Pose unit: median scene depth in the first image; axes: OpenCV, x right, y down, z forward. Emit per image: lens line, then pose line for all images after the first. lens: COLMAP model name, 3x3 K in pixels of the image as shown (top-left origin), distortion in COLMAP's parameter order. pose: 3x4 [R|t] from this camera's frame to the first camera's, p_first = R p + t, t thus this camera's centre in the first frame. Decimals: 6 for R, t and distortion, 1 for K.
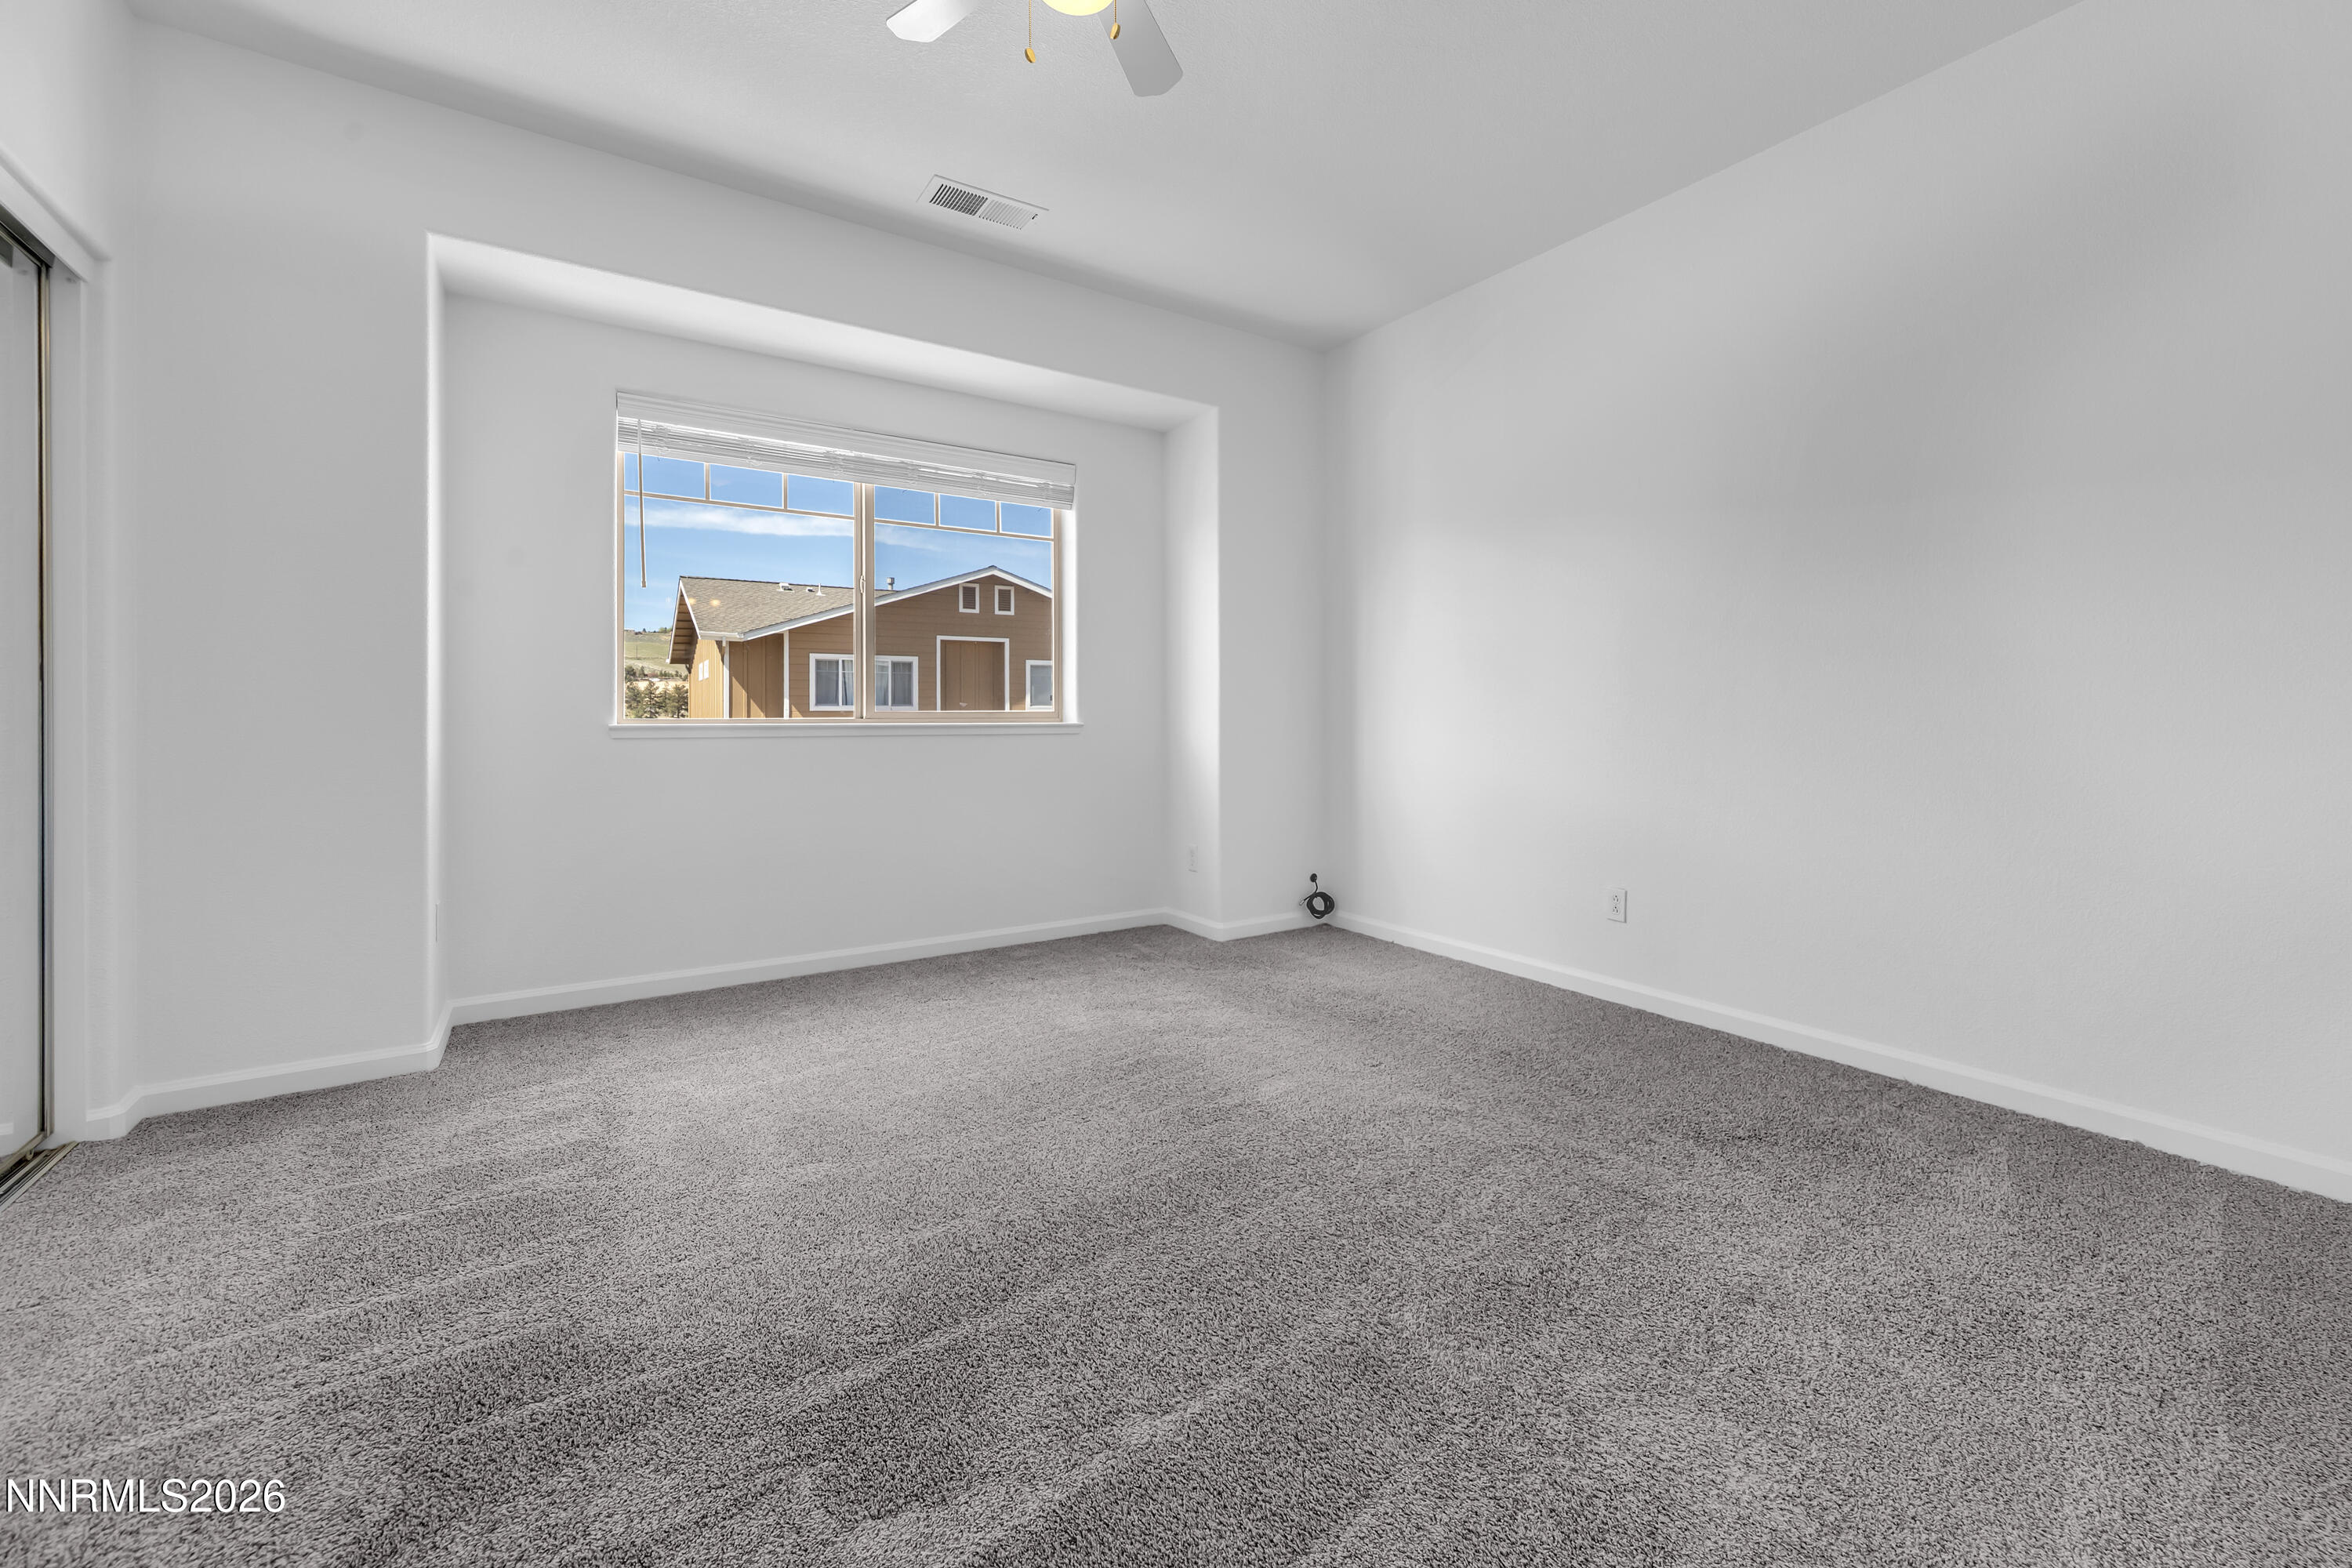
lens RADIAL K [[960.8, 0, 1186.1], [0, 960.8, 675.8], [0, 0, 1]] dist [0.001003, 0.000359]
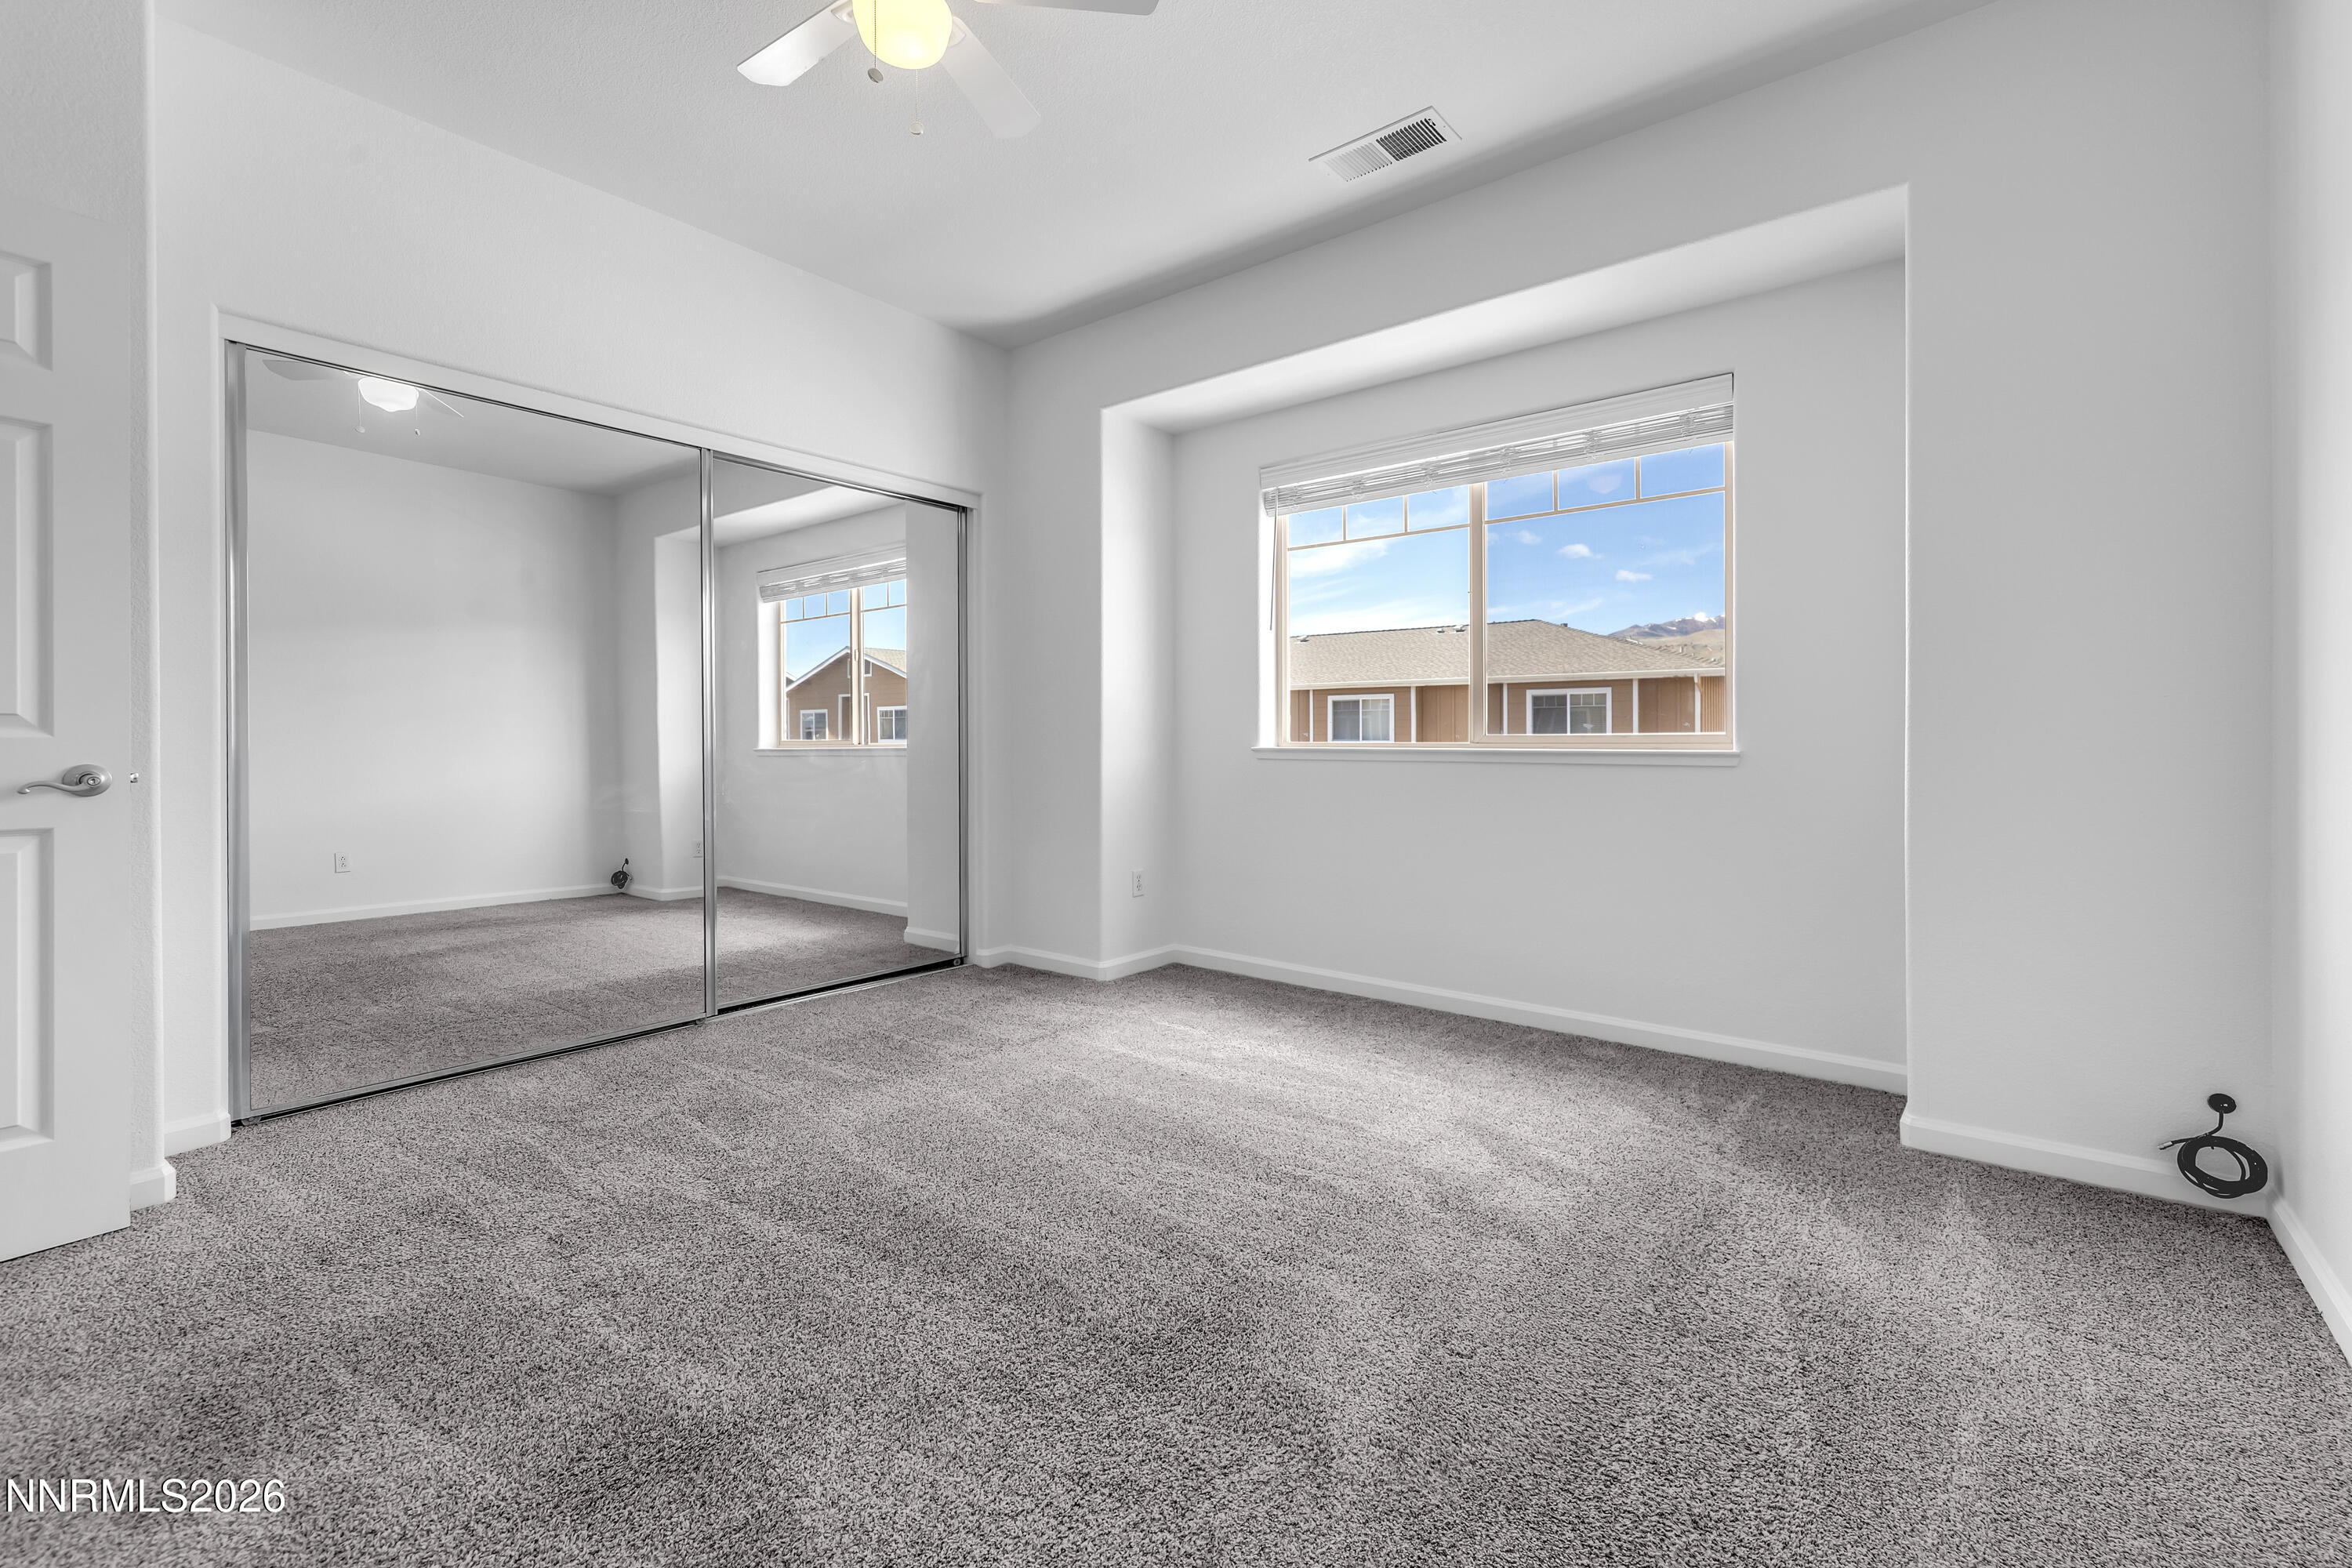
lens RADIAL K [[1014.2, 0, 1179.8], [0, 1014.2, 735.0], [0, 0, 1]] dist [0.012009, 0.000053]
pose [[0.312209, 0.004064, -0.950005, 0.466276], [0.046447, 0.998730, 0.019537, 0.003393], [0.948877, -0.050225, 0.311624, 0.411919]]
